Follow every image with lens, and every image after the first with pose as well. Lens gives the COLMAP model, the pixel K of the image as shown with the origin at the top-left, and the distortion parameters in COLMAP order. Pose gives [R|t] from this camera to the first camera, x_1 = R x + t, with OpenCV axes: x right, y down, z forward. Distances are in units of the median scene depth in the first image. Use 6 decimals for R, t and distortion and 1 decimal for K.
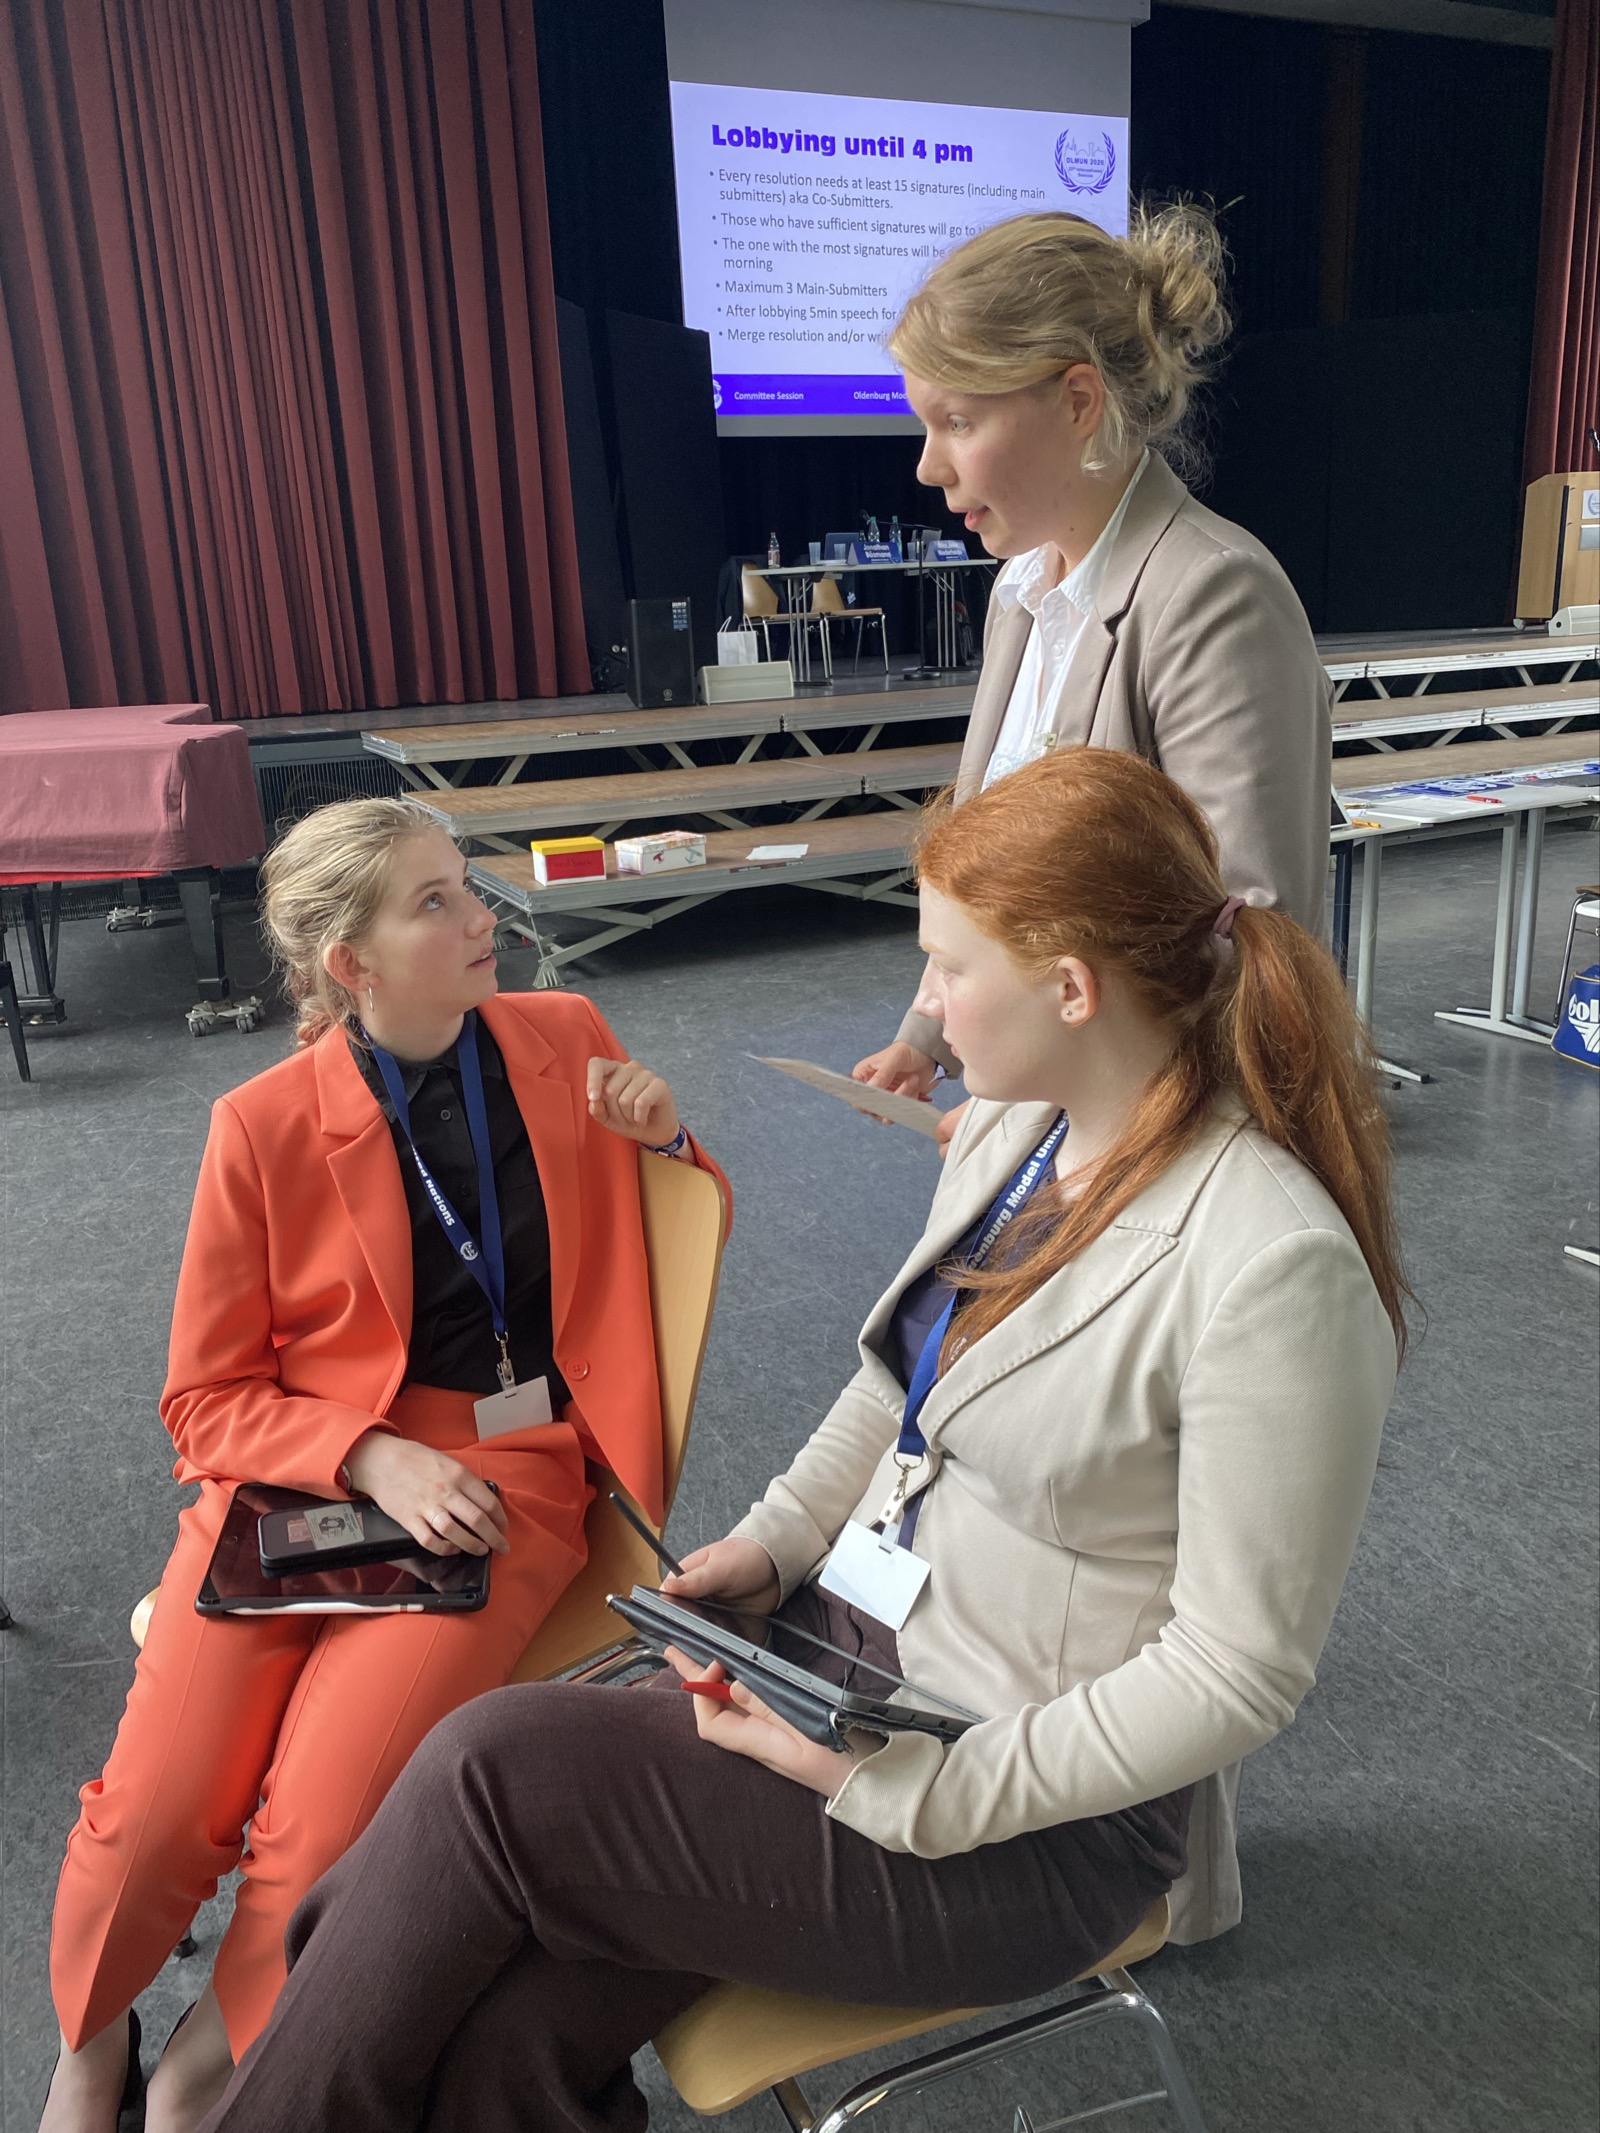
lens RADIAL K [[1626.8, 0, 804.6], [0, 1626.8, 1066.0], [0, 0, 1]] dist [0.017793, -0.004870]
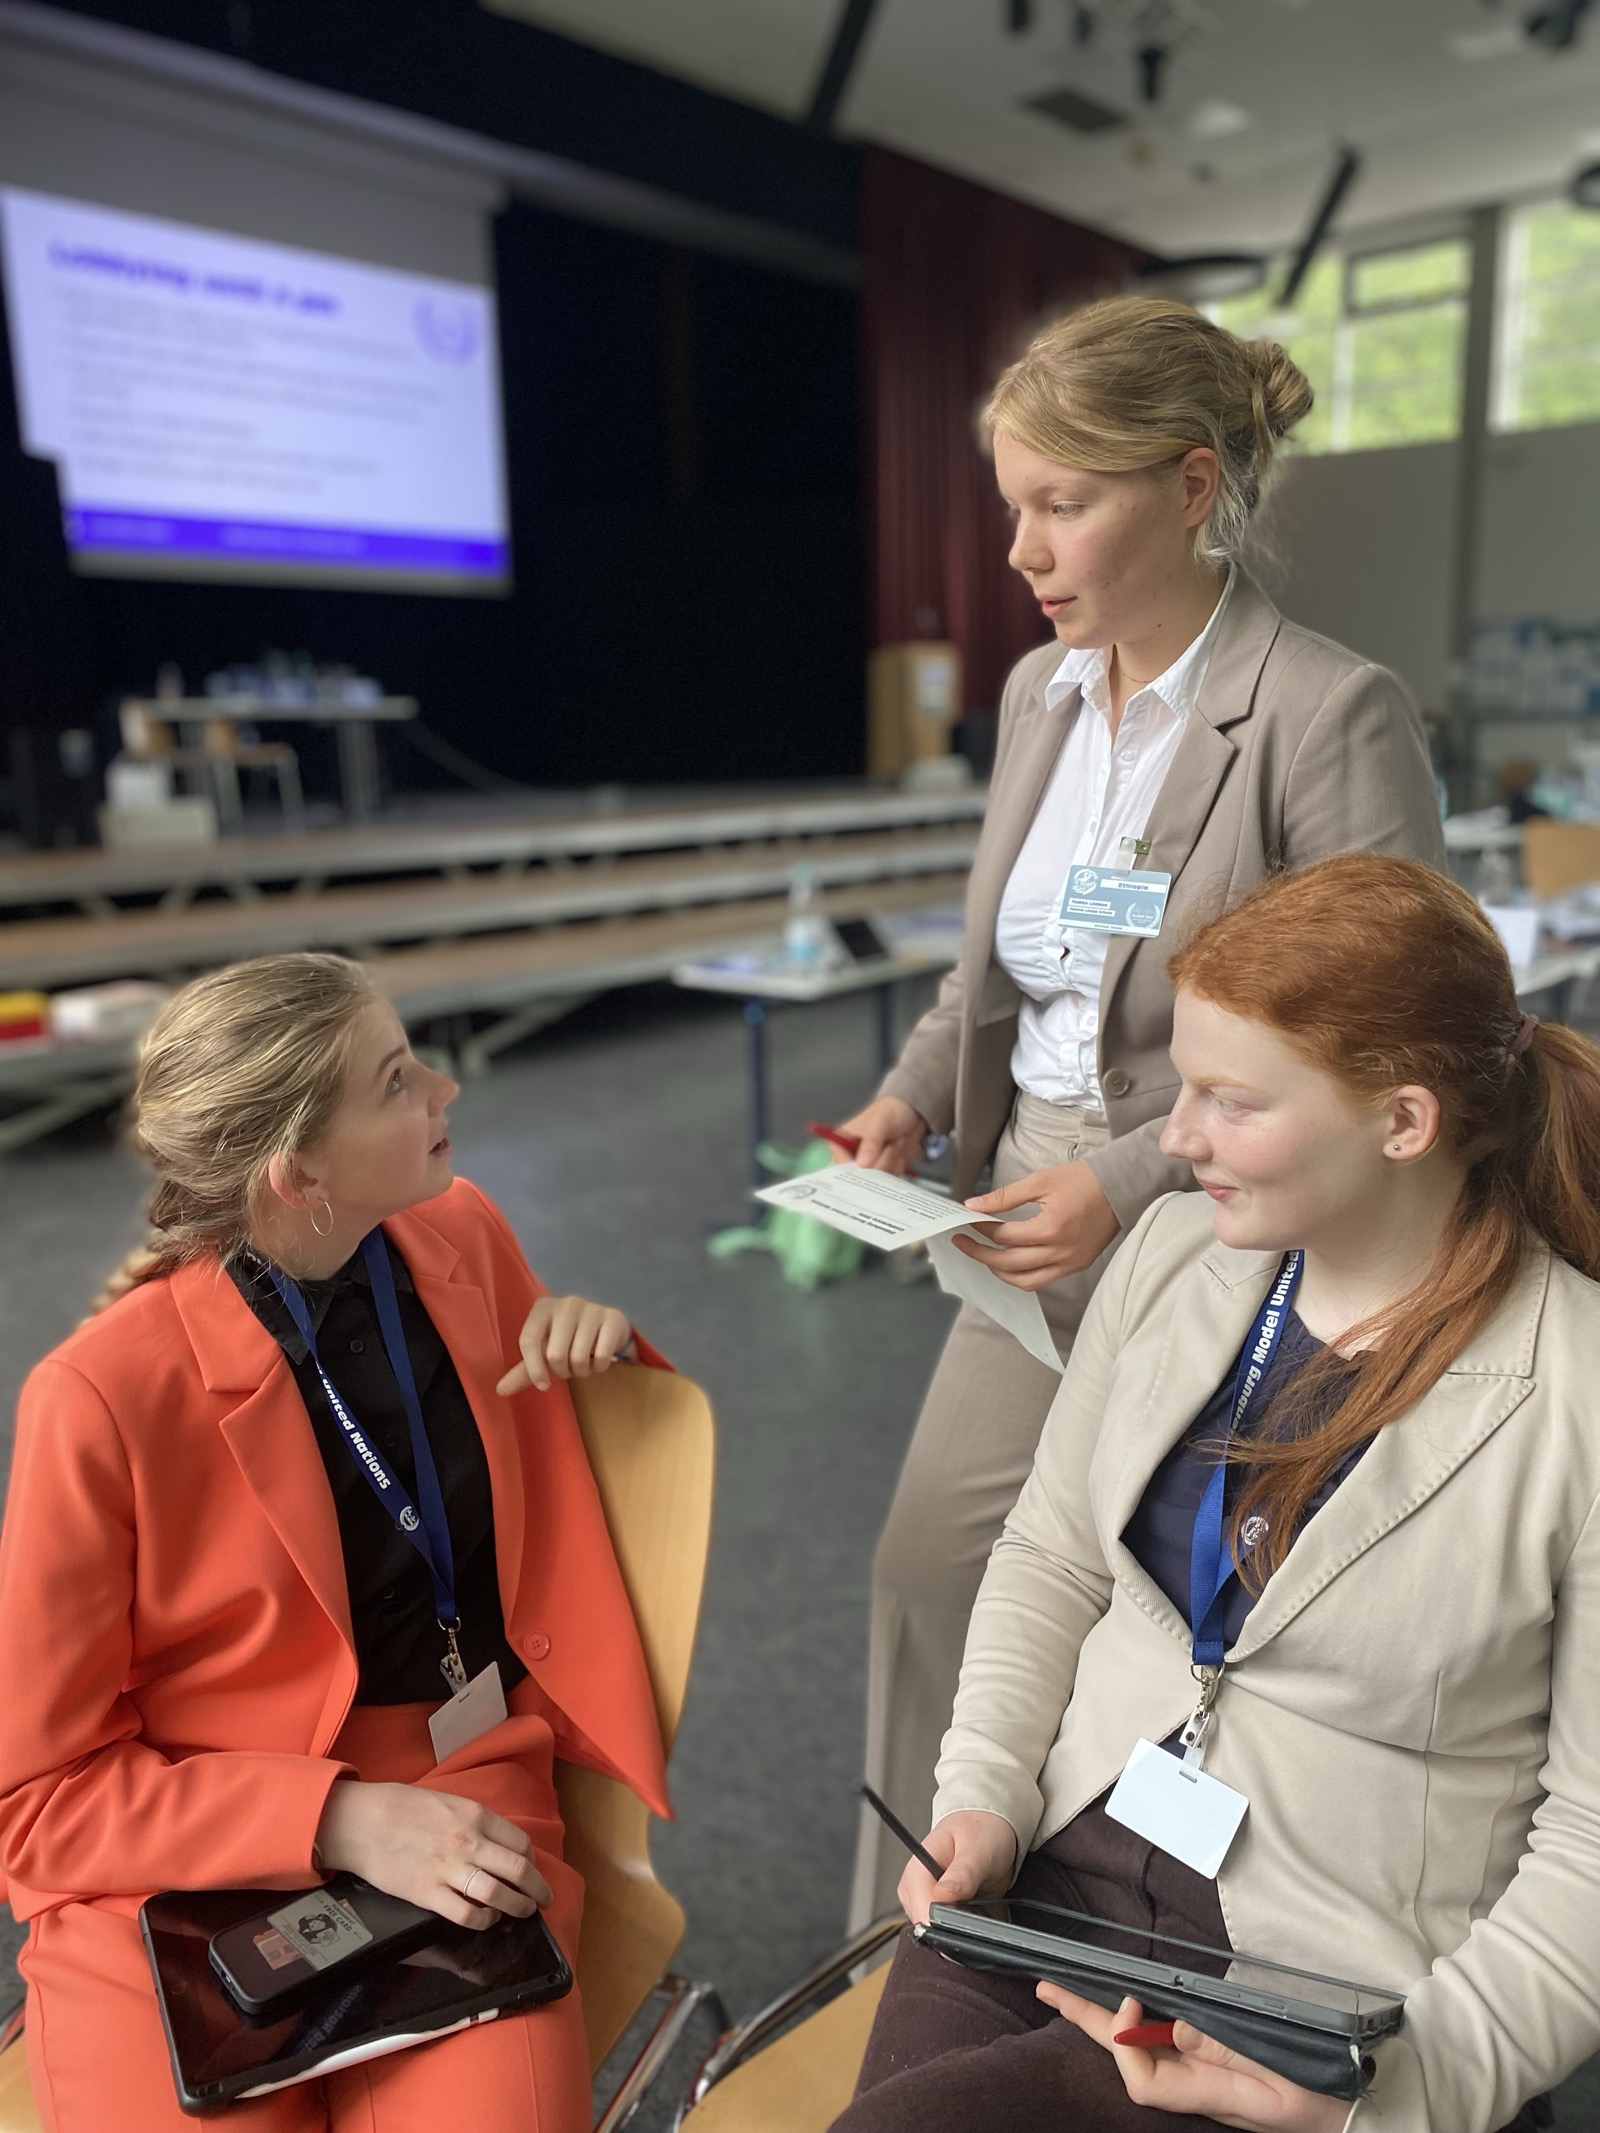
lens RADIAL K [[1626.8, 0, 799.4], [0, 1626.8, 1066.5], [0, 0, 1]] dist [0.017793, -0.004870]
pose [[0.928833, -0.070121, 0.363804, -0.319749], [0.100442, 0.992812, -0.065080, -0.032474], [-0.356625, 0.096990, 0.929199, 0.195594]]
